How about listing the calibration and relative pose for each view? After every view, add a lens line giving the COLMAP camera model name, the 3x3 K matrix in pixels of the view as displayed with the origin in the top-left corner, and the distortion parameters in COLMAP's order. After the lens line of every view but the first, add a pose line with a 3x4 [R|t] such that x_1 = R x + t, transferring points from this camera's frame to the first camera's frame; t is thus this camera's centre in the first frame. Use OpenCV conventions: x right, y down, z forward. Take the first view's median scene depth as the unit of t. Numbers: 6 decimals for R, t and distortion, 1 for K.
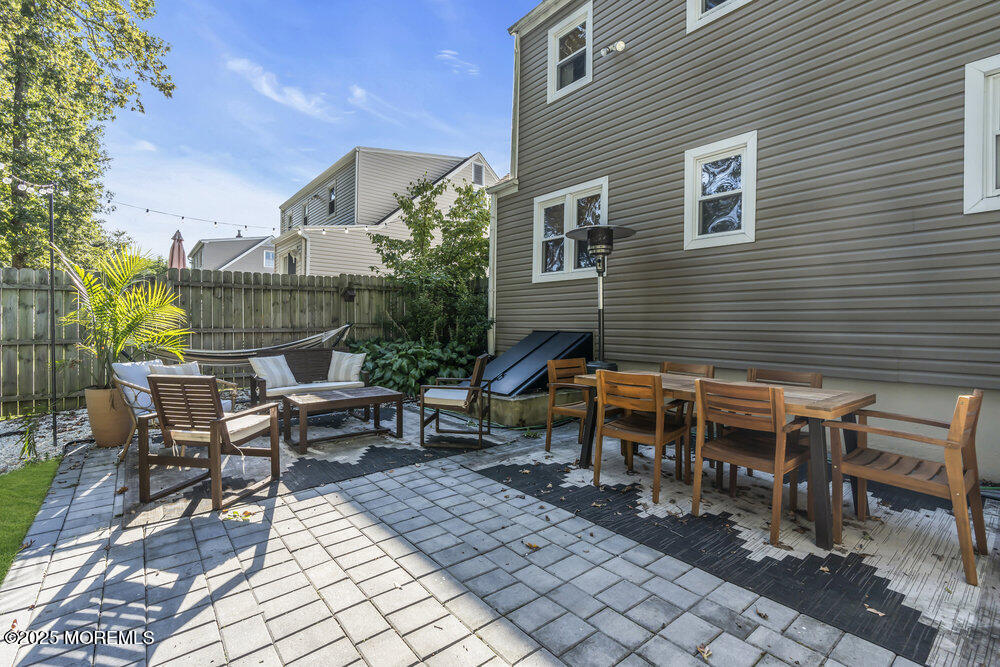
lens RADIAL K [[448.9, 0, 499.5], [0, 448.9, 331.0], [0, 0, 1]] dist [-0.007418, 0.001328]
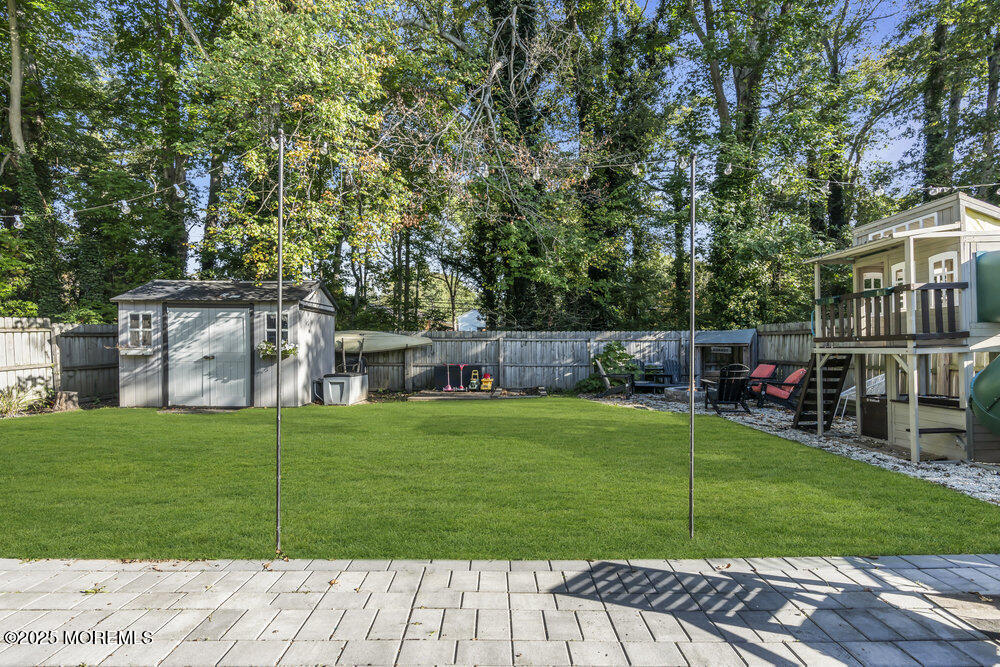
lens RADIAL K [[466.2, 0, 496.6], [0, 466.2, 346.2], [0, 0, 1]] dist [-0.002399, 0.000635]
pose [[-0.634721, 0.010846, -0.772665, 0.338637], [-0.008397, 0.999746, 0.020931, -0.032885], [0.772695, 0.019773, -0.634469, 0.954167]]
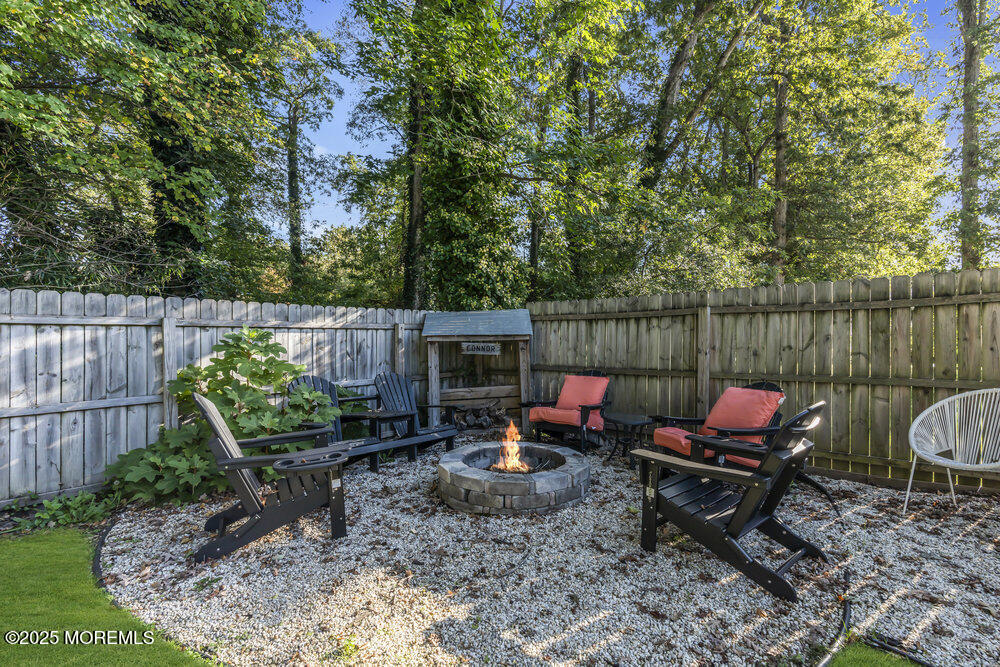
lens RADIAL K [[448.9, 0, 499.5], [0, 448.9, 331.0], [0, 0, 1]] dist [-0.007418, 0.001328]
pose [[0.176867, -0.011833, -0.984164, -2.389663], [-0.015954, 0.999762, -0.014888, 0.028690], [0.984105, 0.018334, 0.176636, -0.548404]]
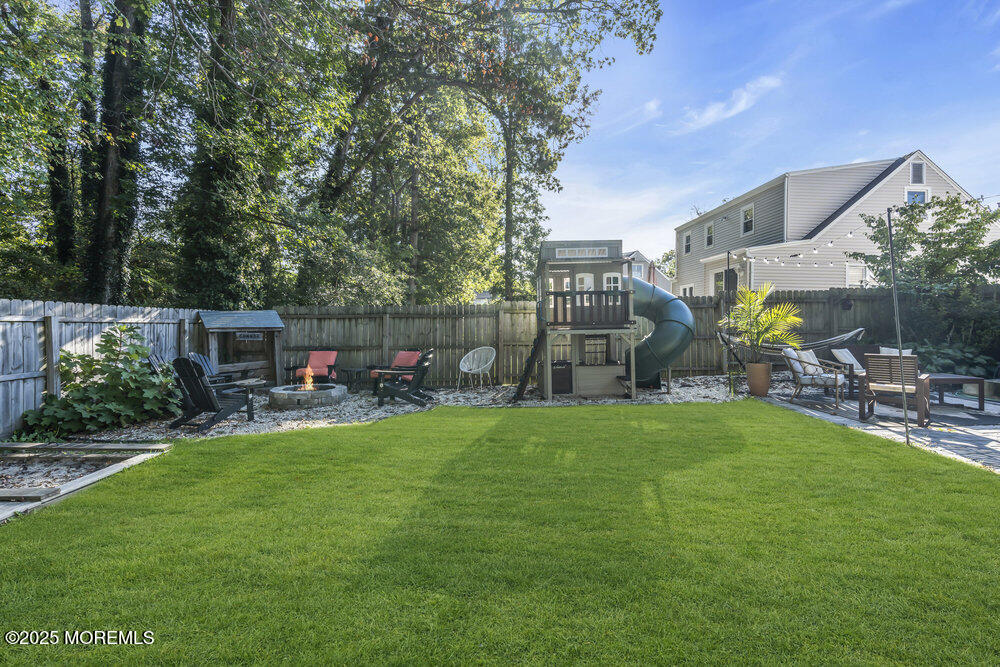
lens RADIAL K [[456.0, 0, 496.0], [0, 456.0, 329.2], [0, 0, 1]] dist [-0.002861, -0.000049]
pose [[0.799135, 0.004547, -0.601134, -1.050397], [-0.011841, 0.999896, -0.008177, 0.035757], [0.601035, 0.013652, 0.799106, -1.871193]]
